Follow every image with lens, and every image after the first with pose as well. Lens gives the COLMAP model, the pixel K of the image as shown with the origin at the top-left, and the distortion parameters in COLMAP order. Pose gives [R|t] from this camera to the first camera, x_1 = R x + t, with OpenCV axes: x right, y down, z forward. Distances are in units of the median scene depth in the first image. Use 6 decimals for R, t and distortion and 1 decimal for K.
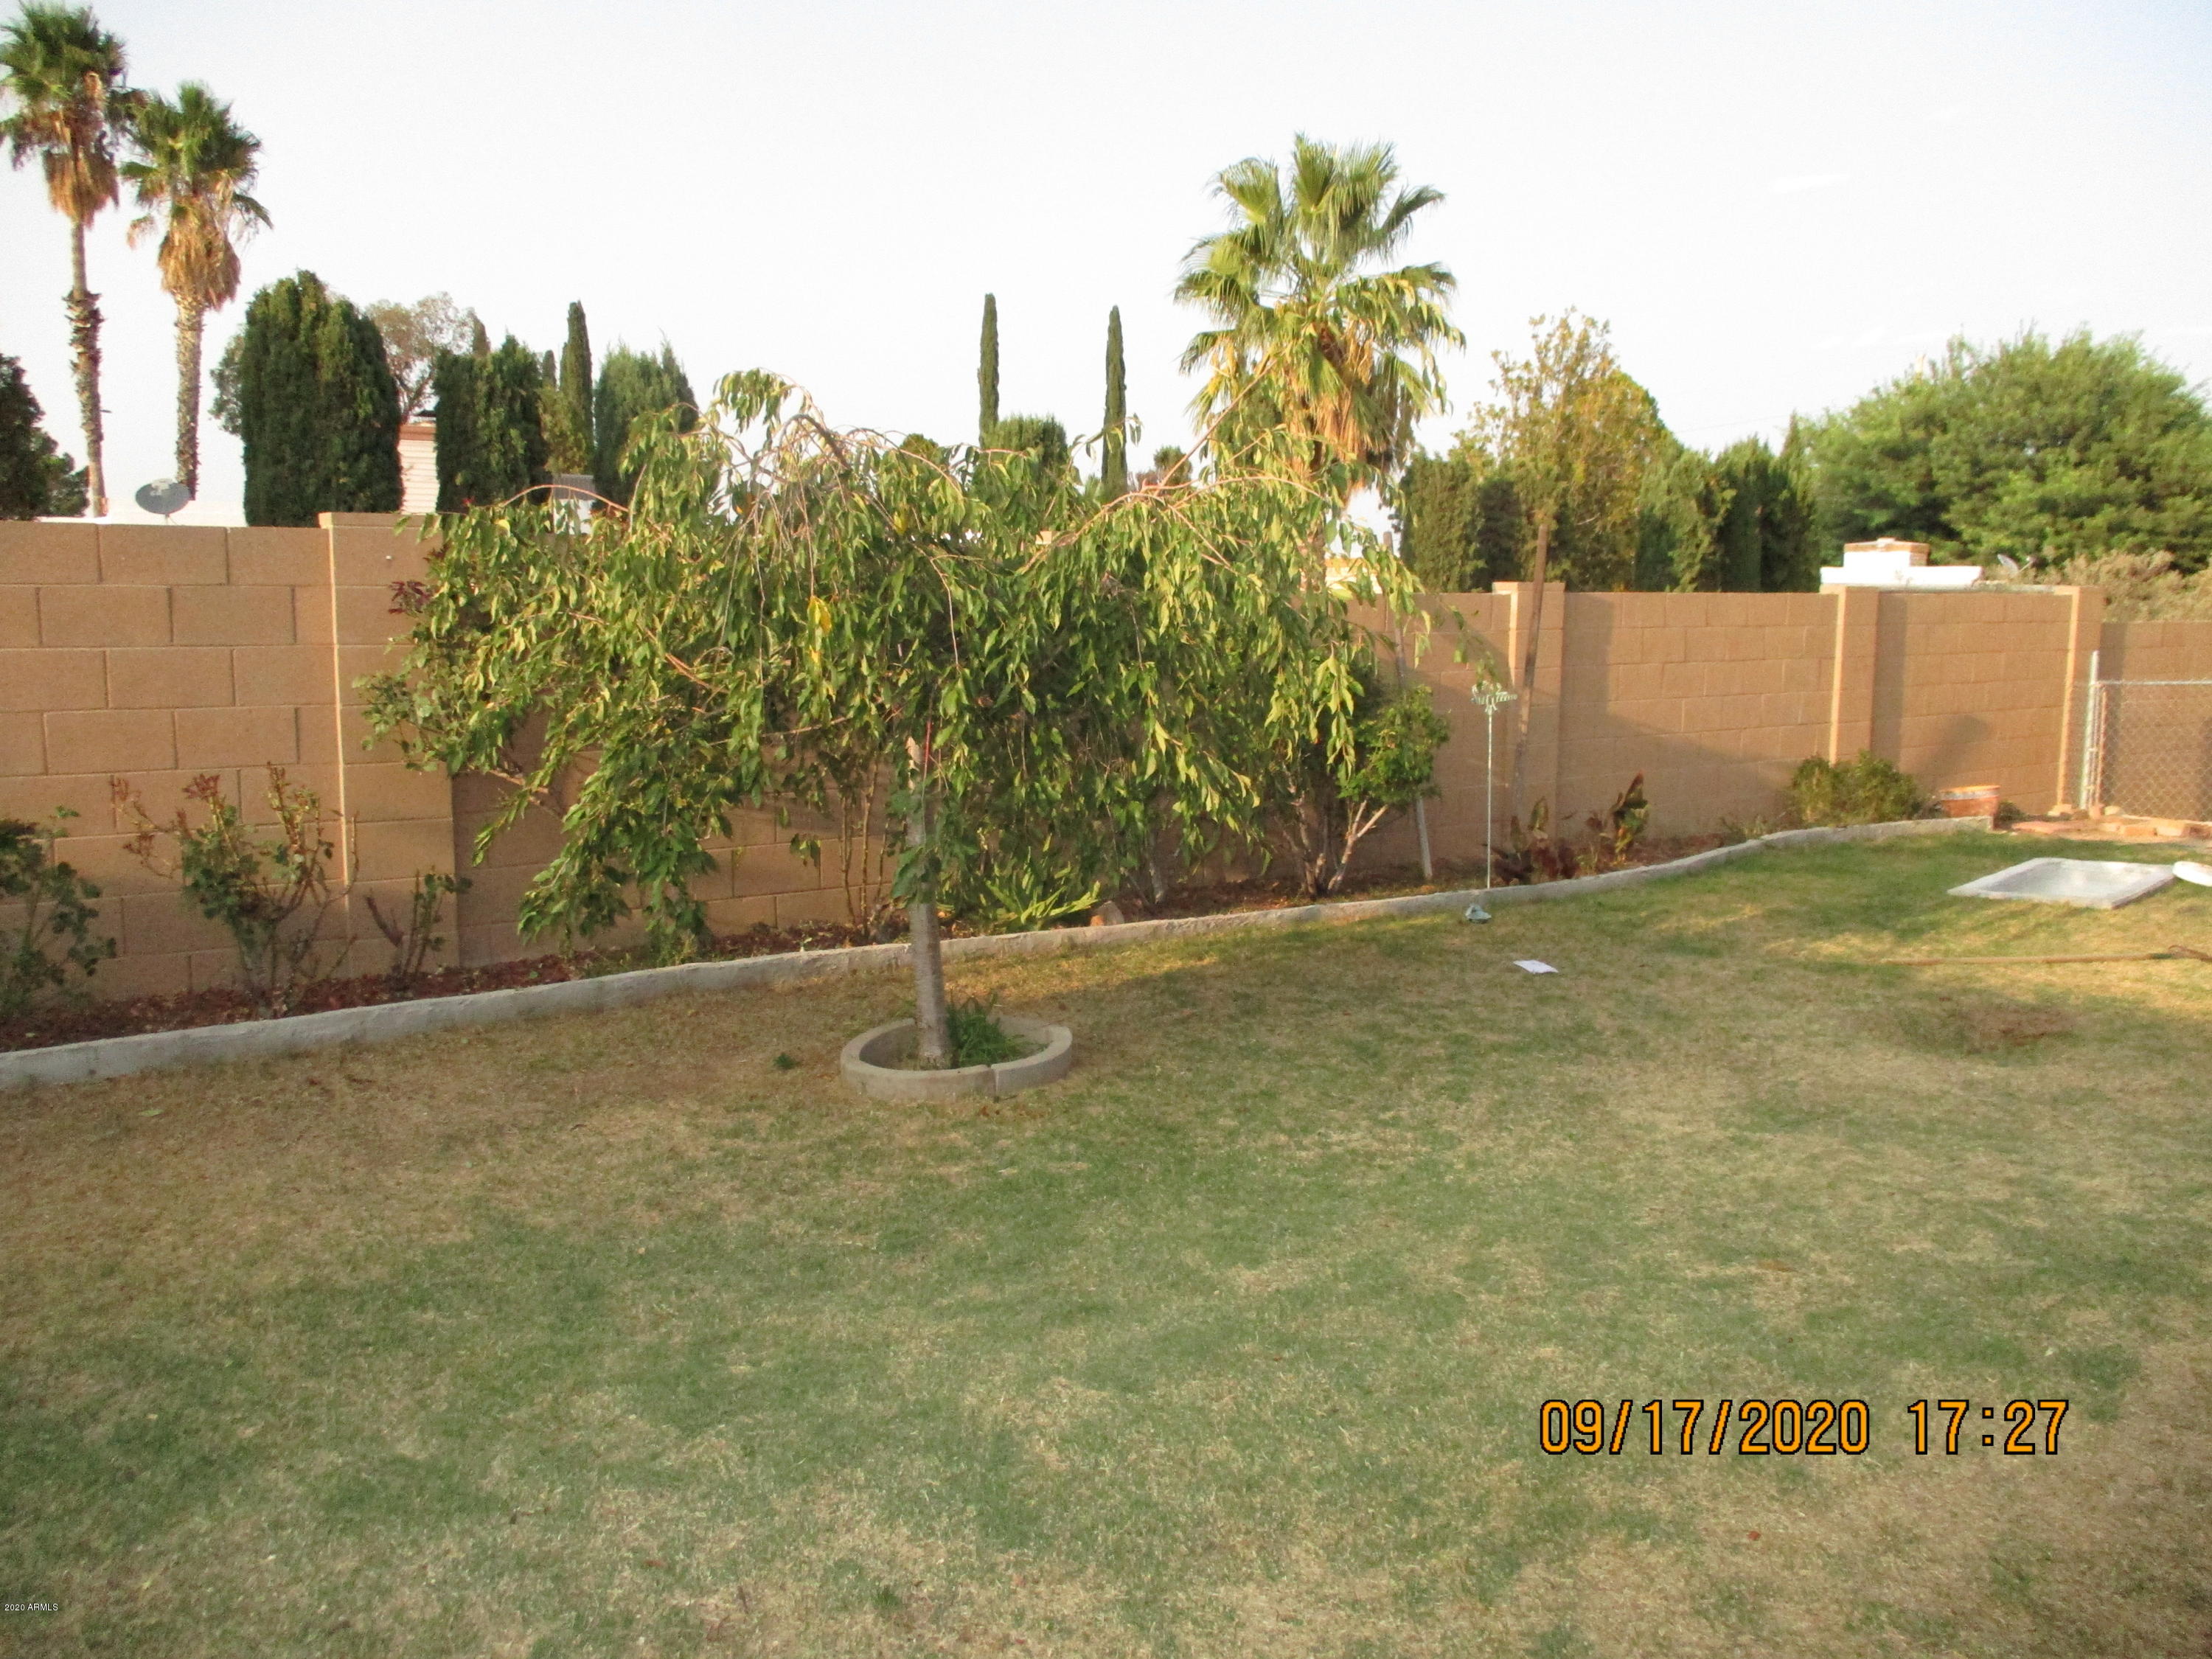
lens RADIAL K [[1830.6, 0, 1101.6], [0, 1830.6, 826.7], [0, 0, 1]] dist [-0.031730, 0.014691]
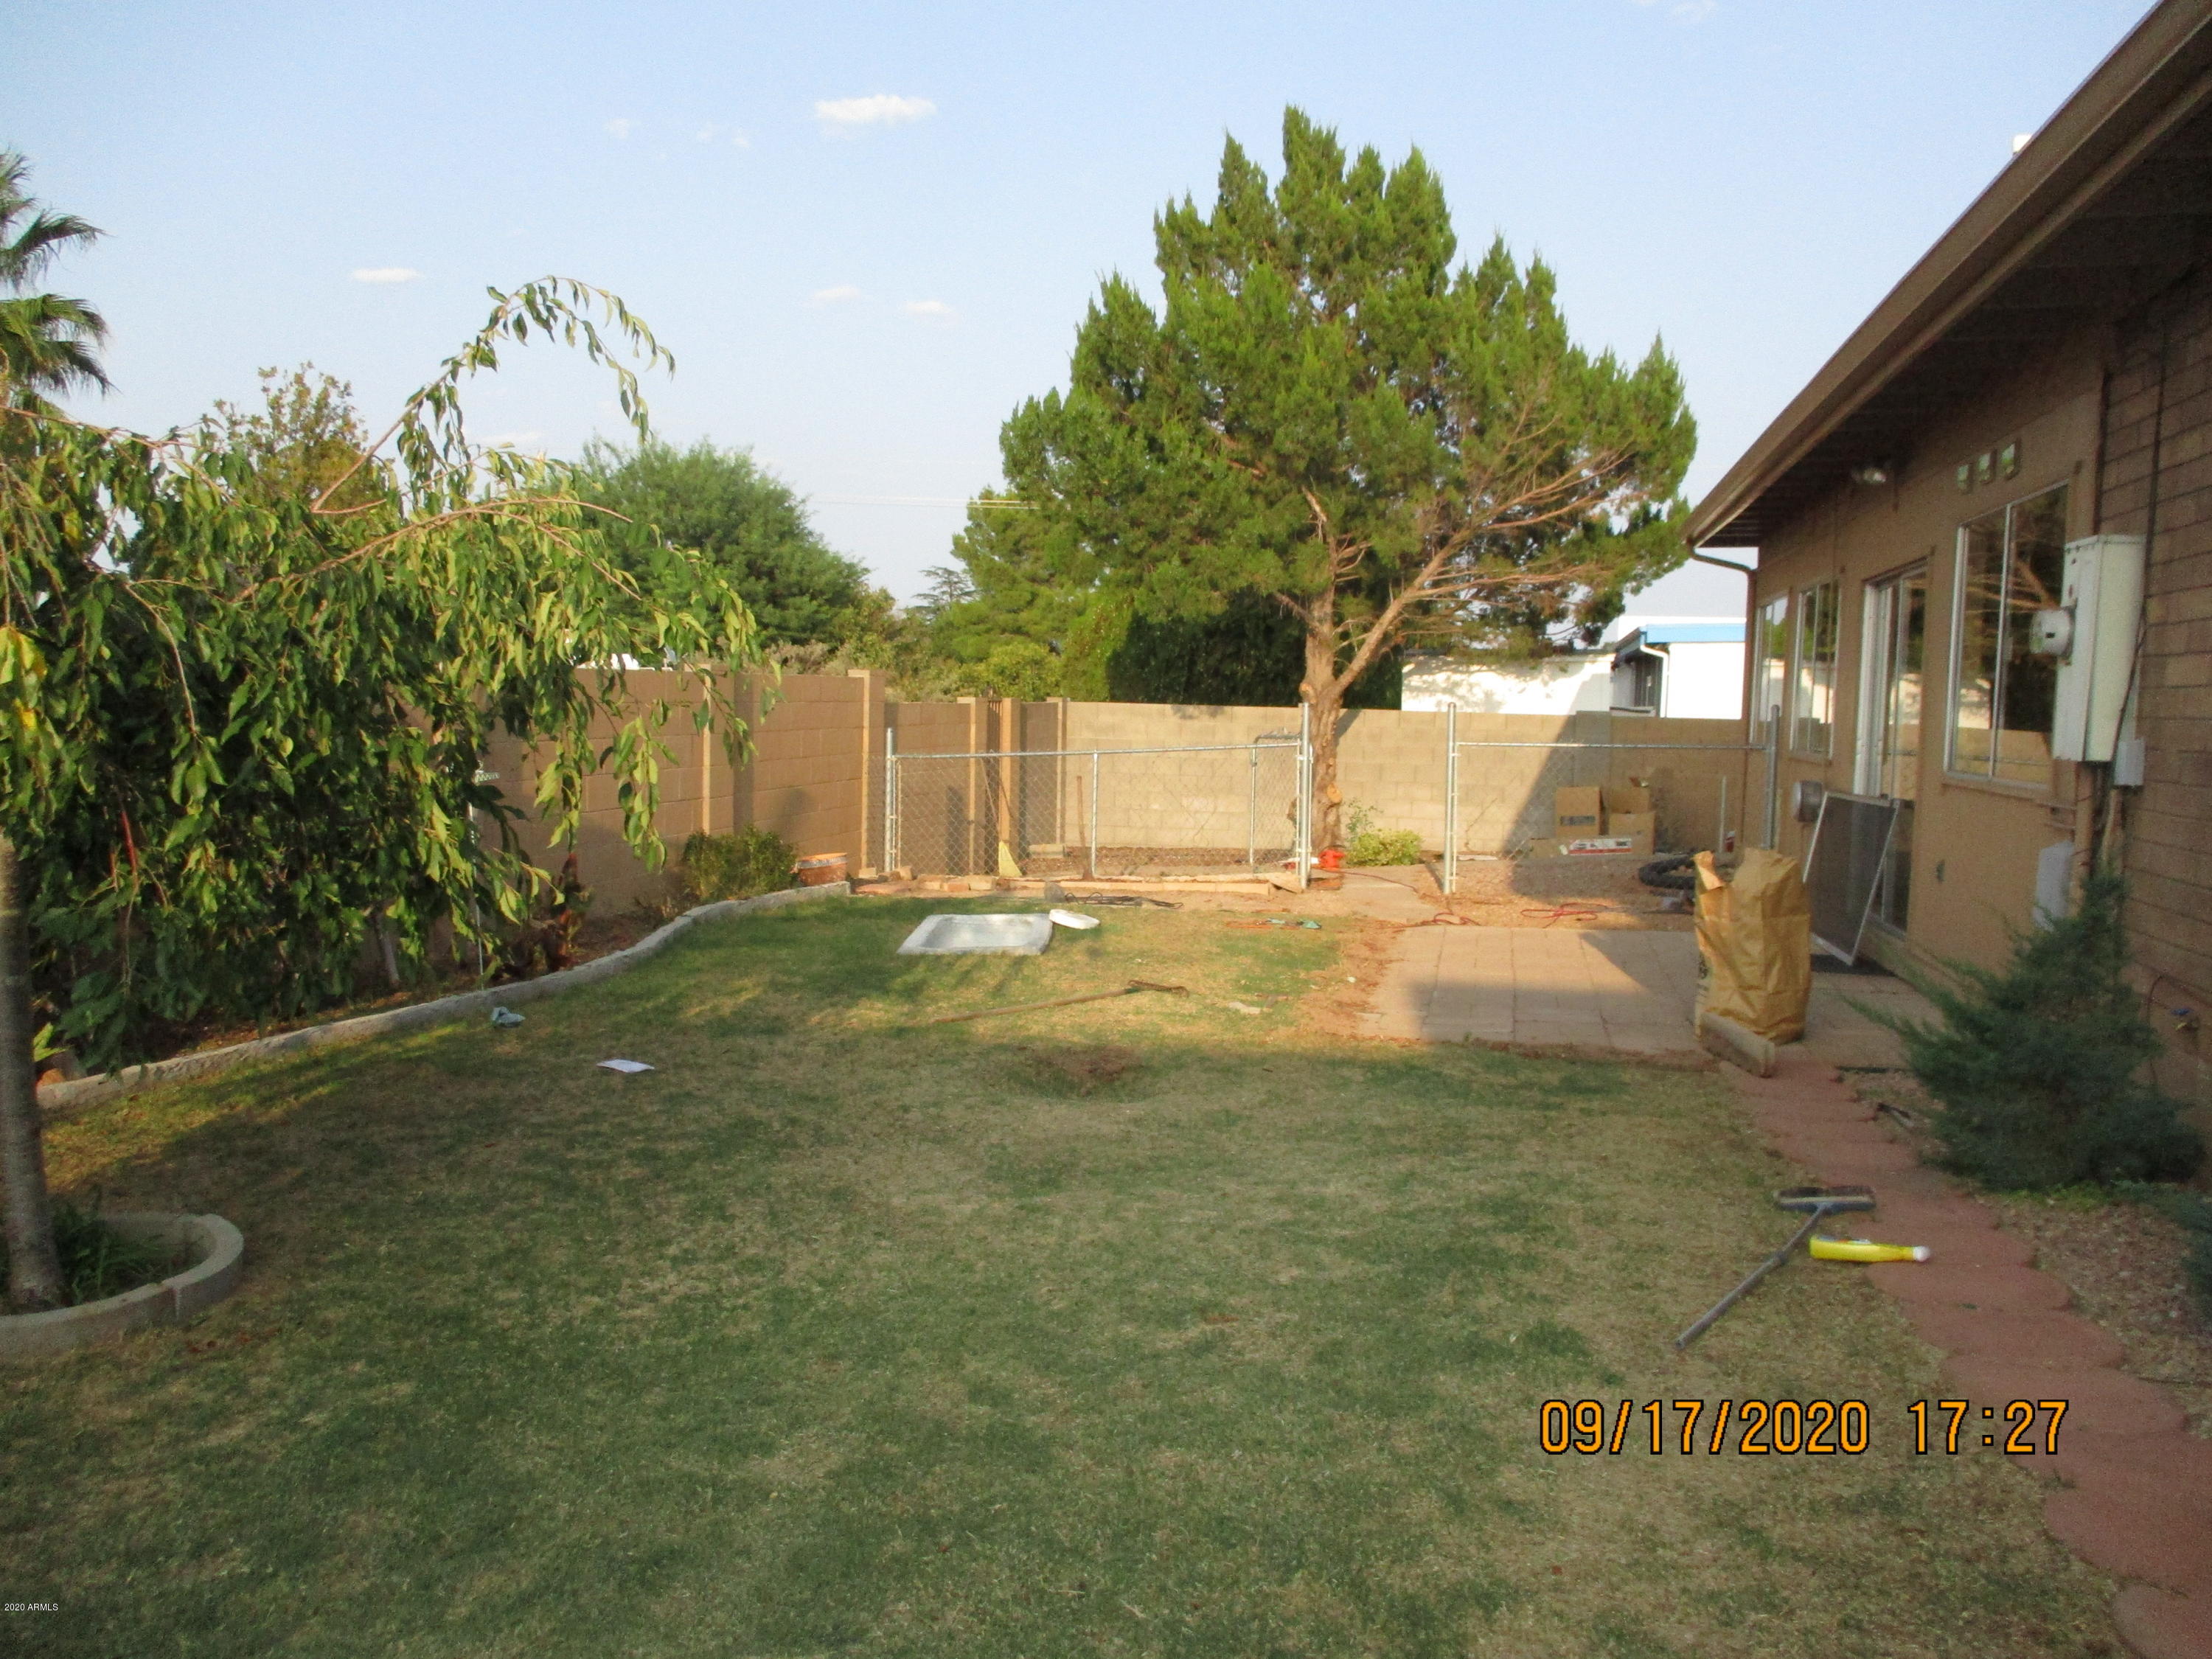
lens RADIAL K [[1830.6, 0, 1104.0], [0, 1830.6, 835.1], [0, 0, 1]] dist [-0.031730, 0.014691]
pose [[0.743154, -0.038341, 0.668022, -0.248422], [0.066038, 0.997686, -0.016203, -0.010943], [-0.665854, 0.056157, 0.743965, 0.194202]]
